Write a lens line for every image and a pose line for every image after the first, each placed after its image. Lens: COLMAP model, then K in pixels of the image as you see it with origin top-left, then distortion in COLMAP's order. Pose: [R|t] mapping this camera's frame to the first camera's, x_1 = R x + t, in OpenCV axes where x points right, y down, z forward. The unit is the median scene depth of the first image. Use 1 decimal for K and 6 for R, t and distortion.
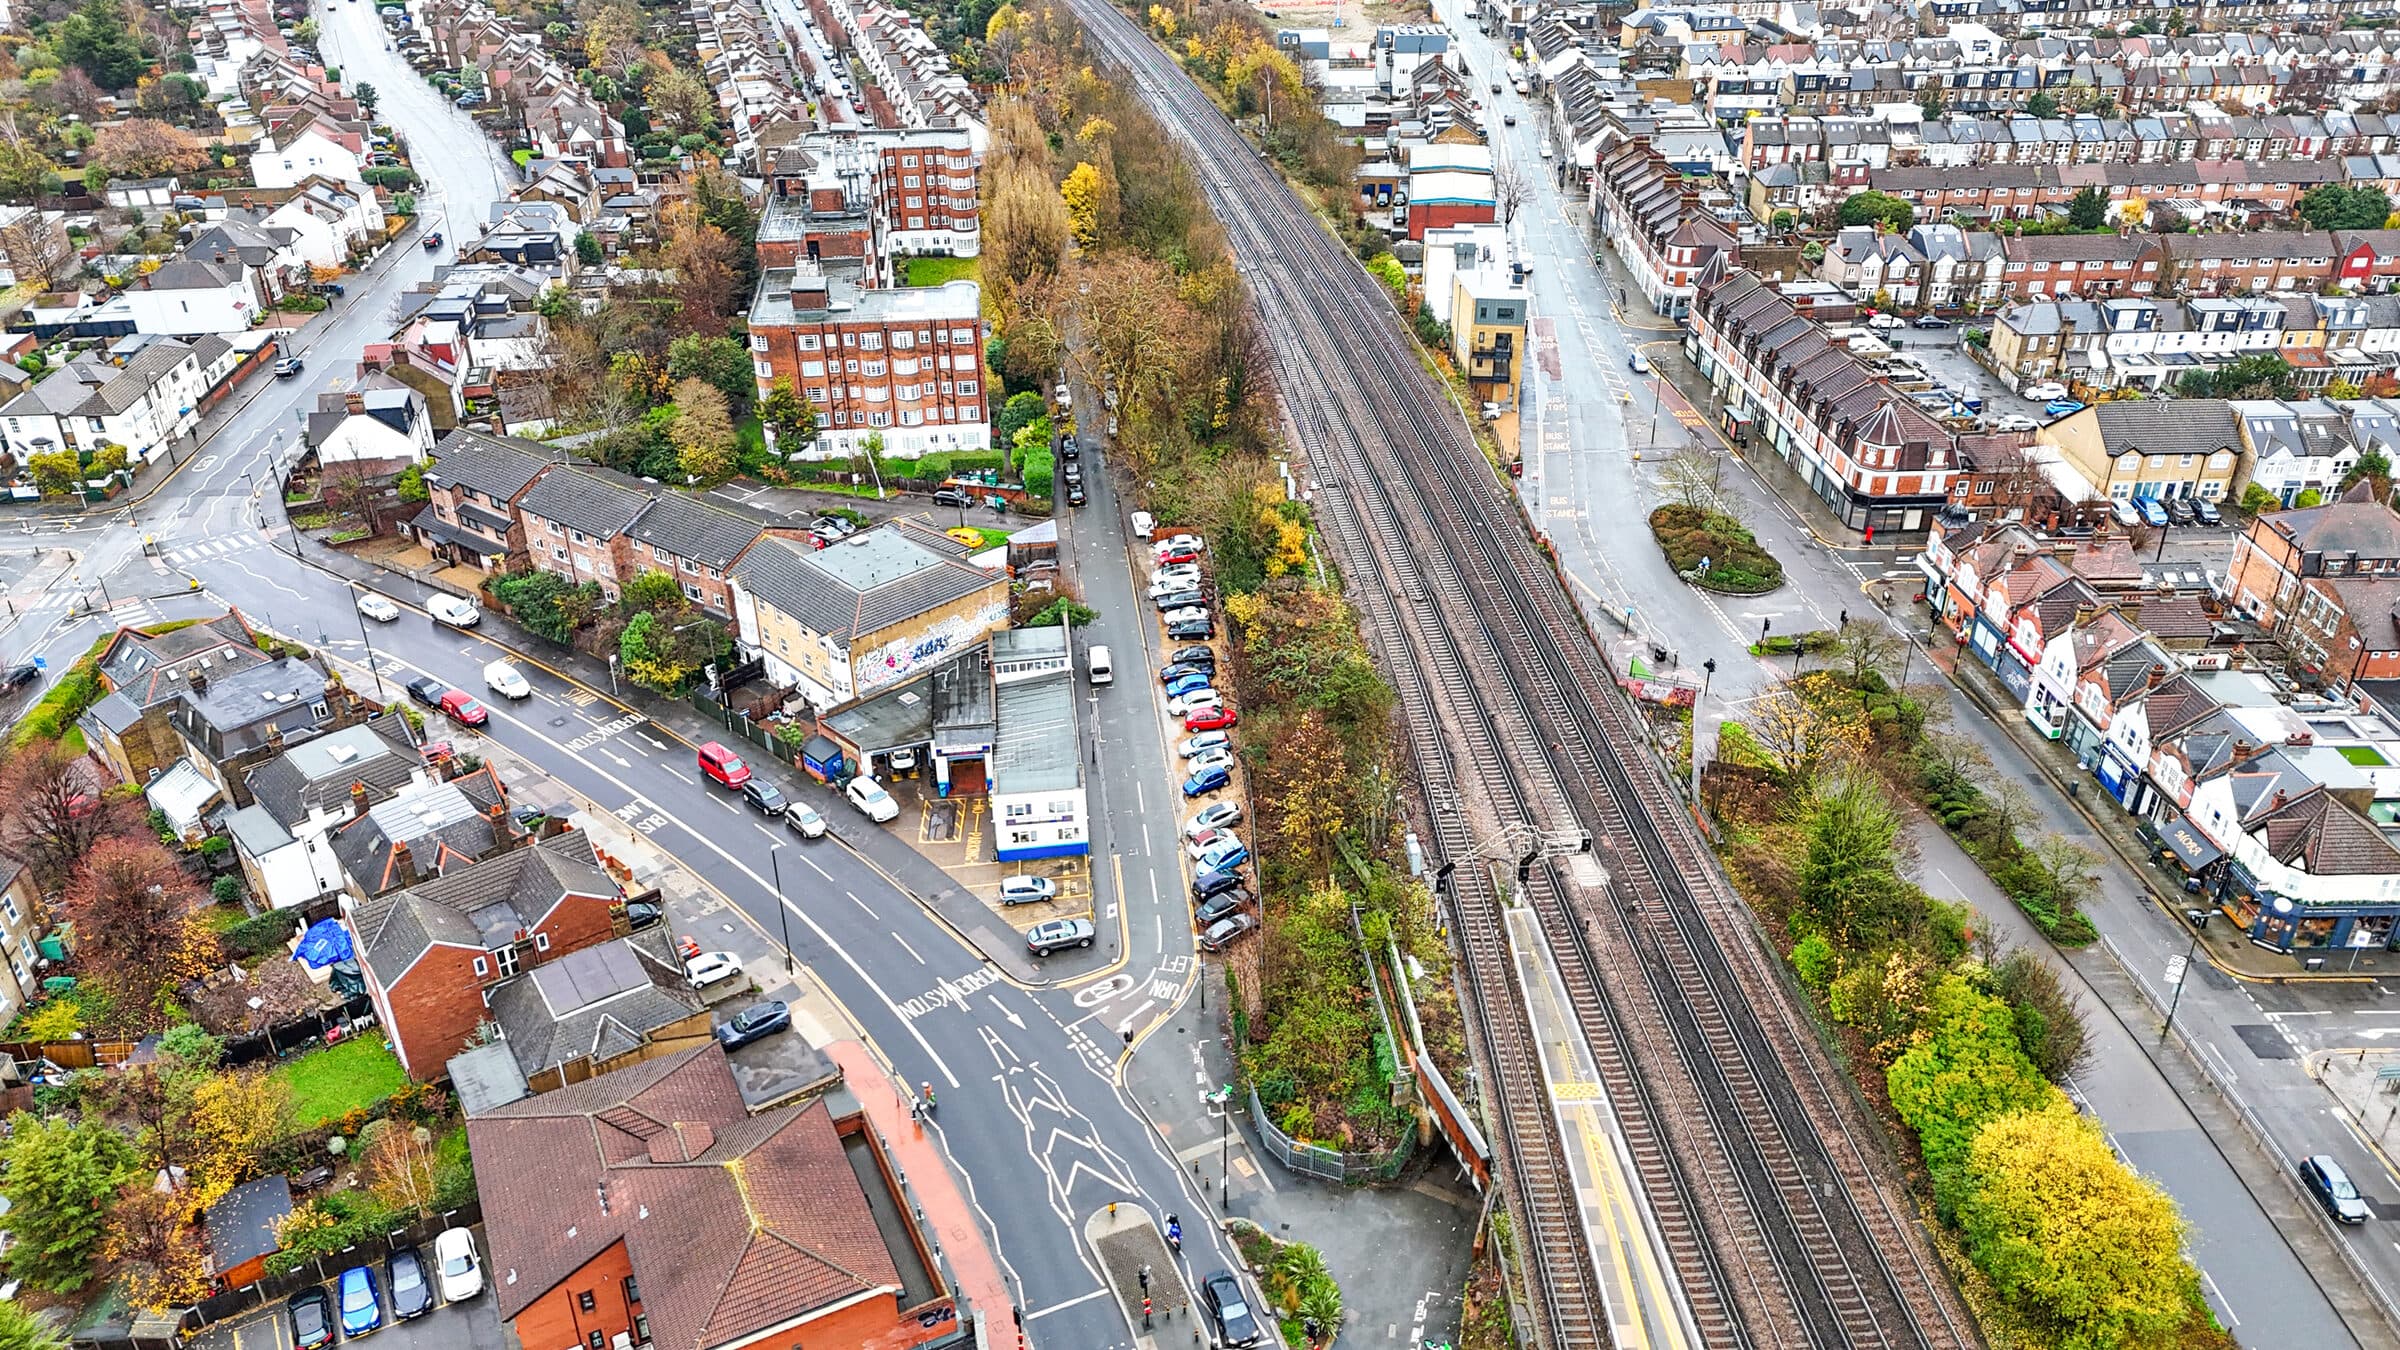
lens RADIAL K [[1742.6, 0, 1200.0], [0, 1742.6, 675.0], [0, 0, 1]] dist [0.062342, -0.052581]
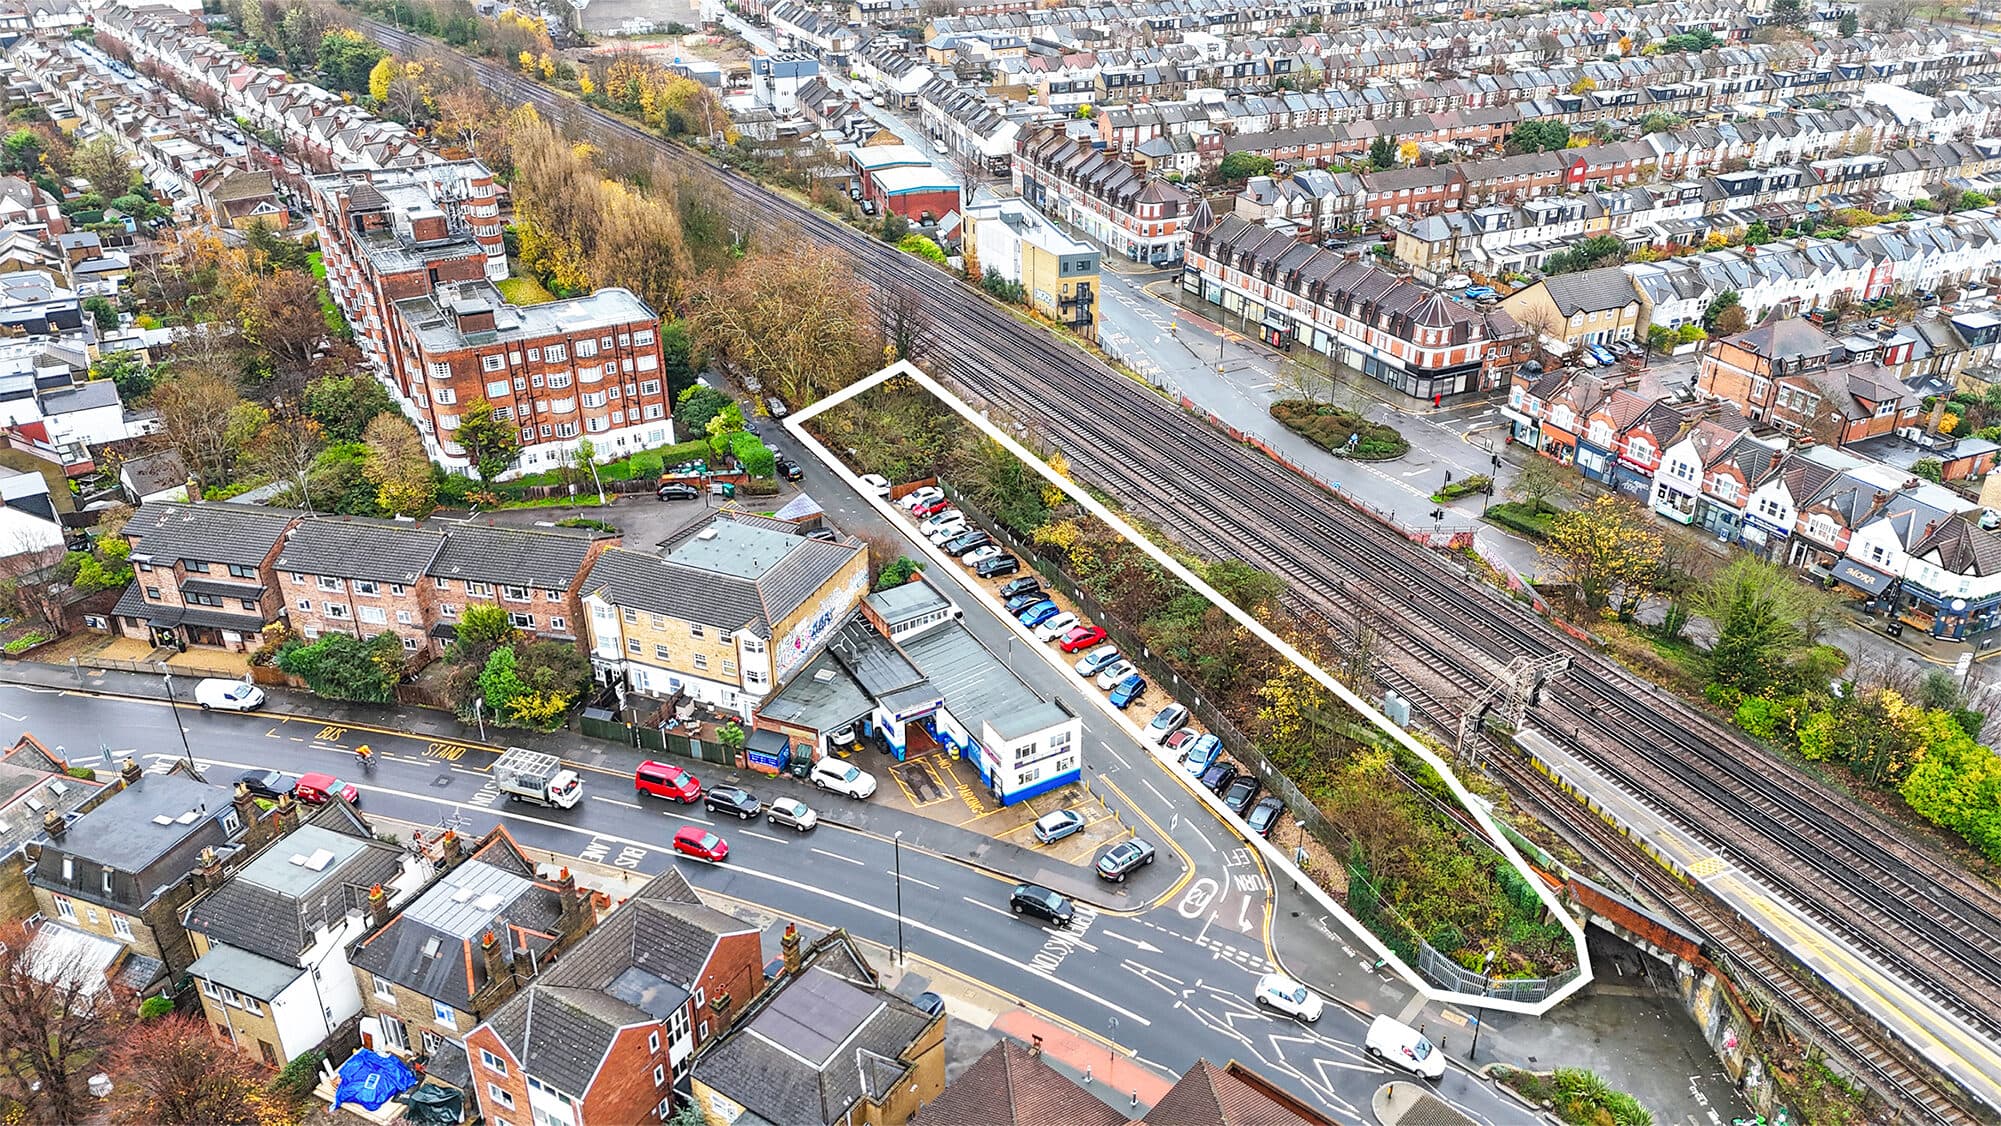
lens RADIAL K [[1452.9, 0, 1000.5], [0, 1452.9, 563.0], [0, 0, 1]] dist [0.062342, -0.052581]
pose [[0.920406, -0.178210, 0.347987, -0.266373], [0.190827, 0.981622, -0.002020, -0.021892], [-0.341231, 0.068265, 0.937497, 0.131803]]
